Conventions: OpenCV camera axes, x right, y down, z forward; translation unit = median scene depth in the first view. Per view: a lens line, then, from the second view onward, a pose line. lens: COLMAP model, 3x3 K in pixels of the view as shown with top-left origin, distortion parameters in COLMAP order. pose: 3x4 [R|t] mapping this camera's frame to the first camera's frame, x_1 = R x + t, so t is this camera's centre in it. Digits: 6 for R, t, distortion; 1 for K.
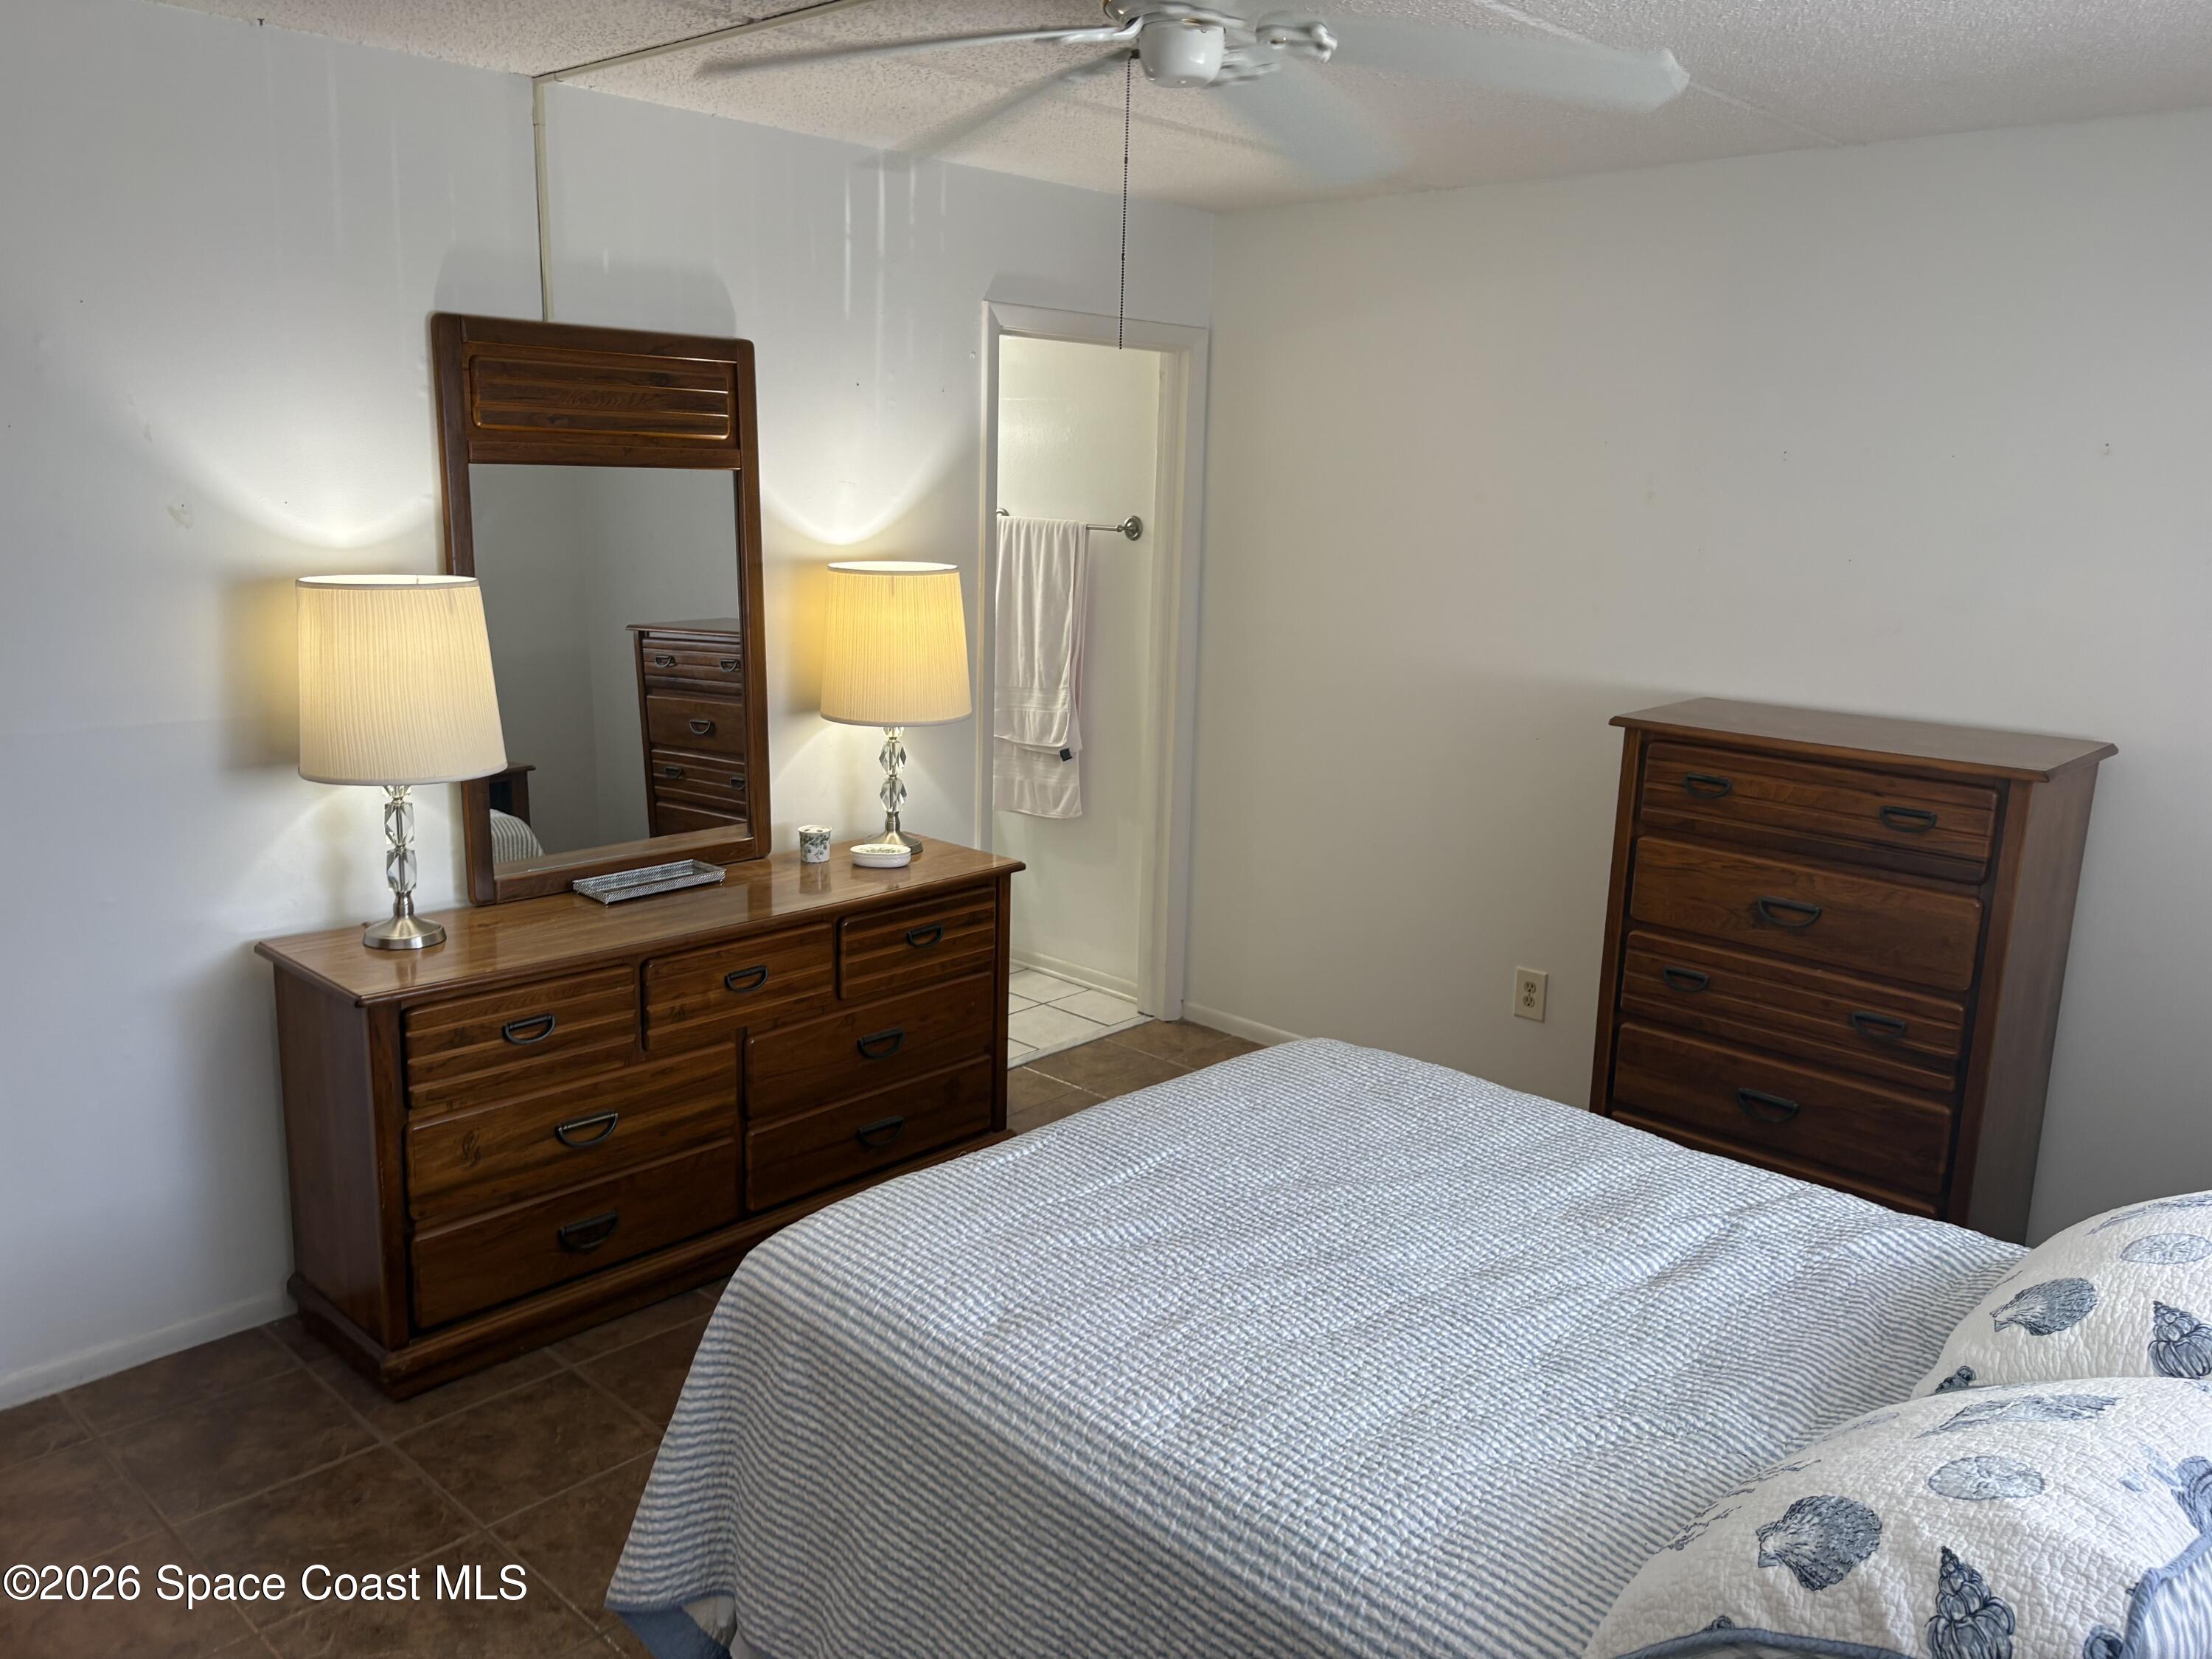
lens RADIAL K [[1689.5, 0, 1139.4], [0, 1689.5, 884.5], [0, 0, 1]] dist [0.046579, -0.023746]
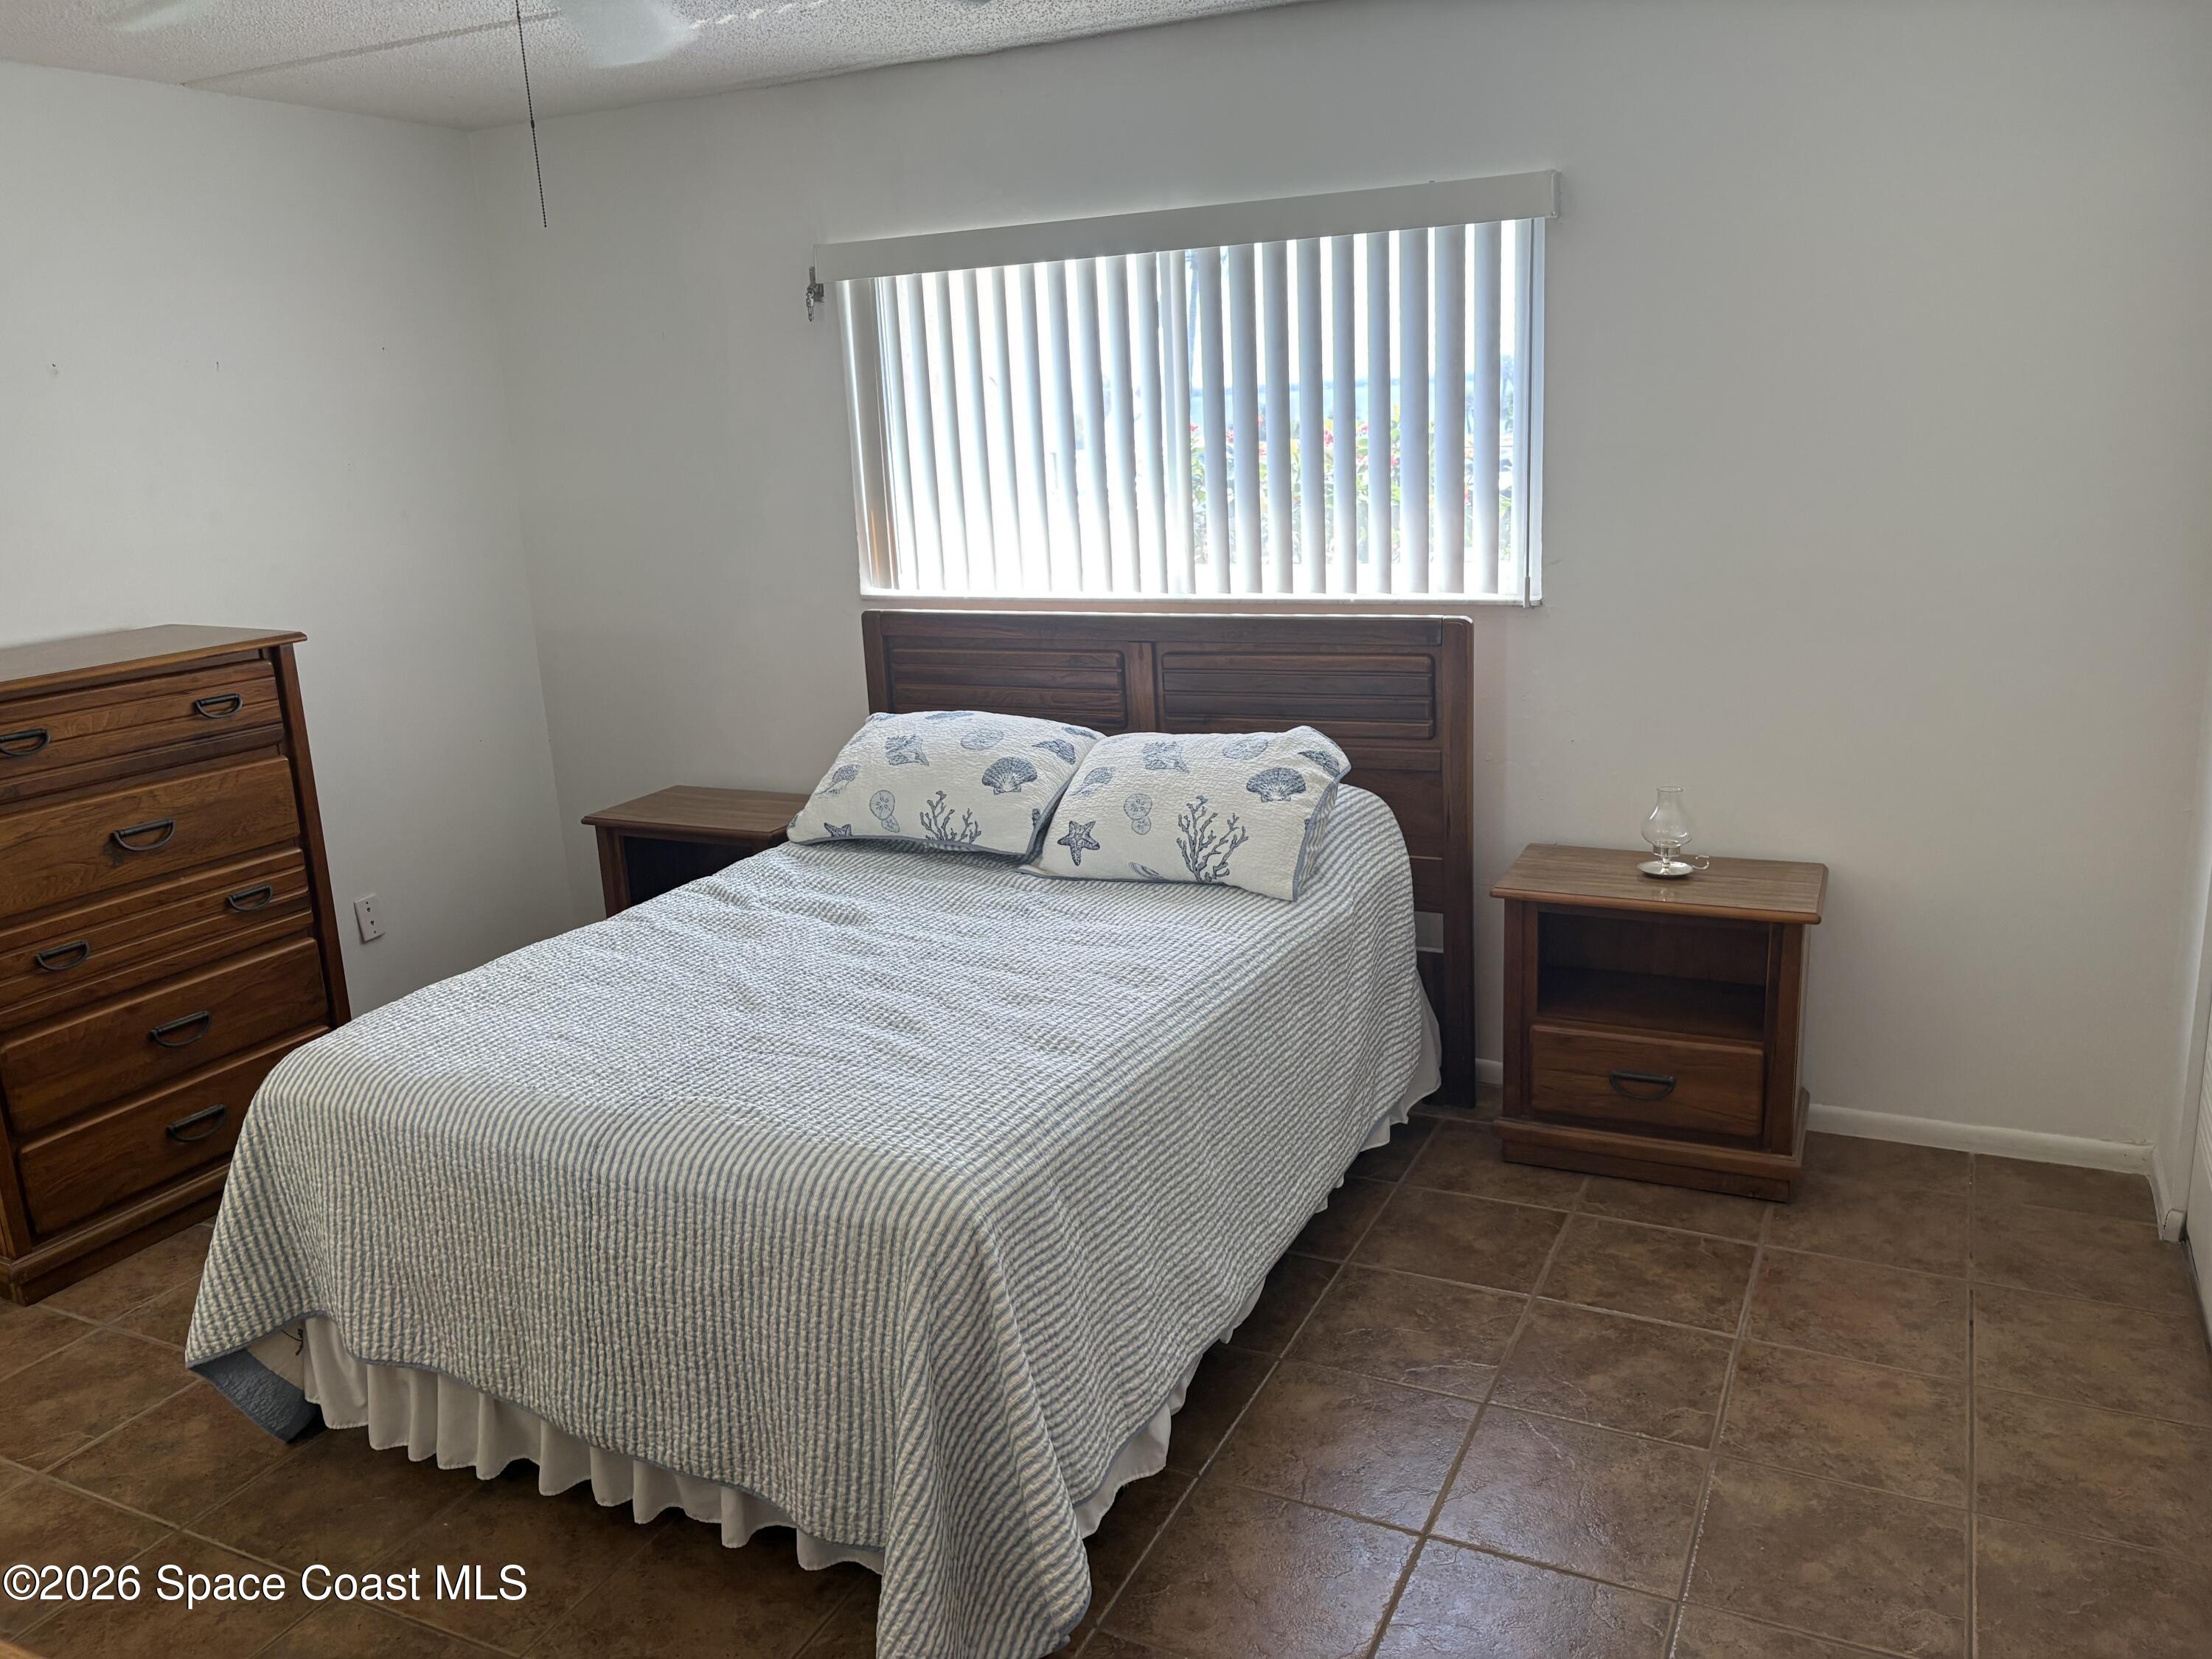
lens RADIAL K [[1689.5, 0, 1116.1], [0, 1689.5, 825.1], [0, 0, 1]] dist [0.046579, -0.023746]
pose [[-0.309233, -0.246631, 0.918449, -0.762773], [0.260519, 0.906870, 0.331236, -0.185611], [-0.914606, 0.341702, -0.216182, 0.751188]]
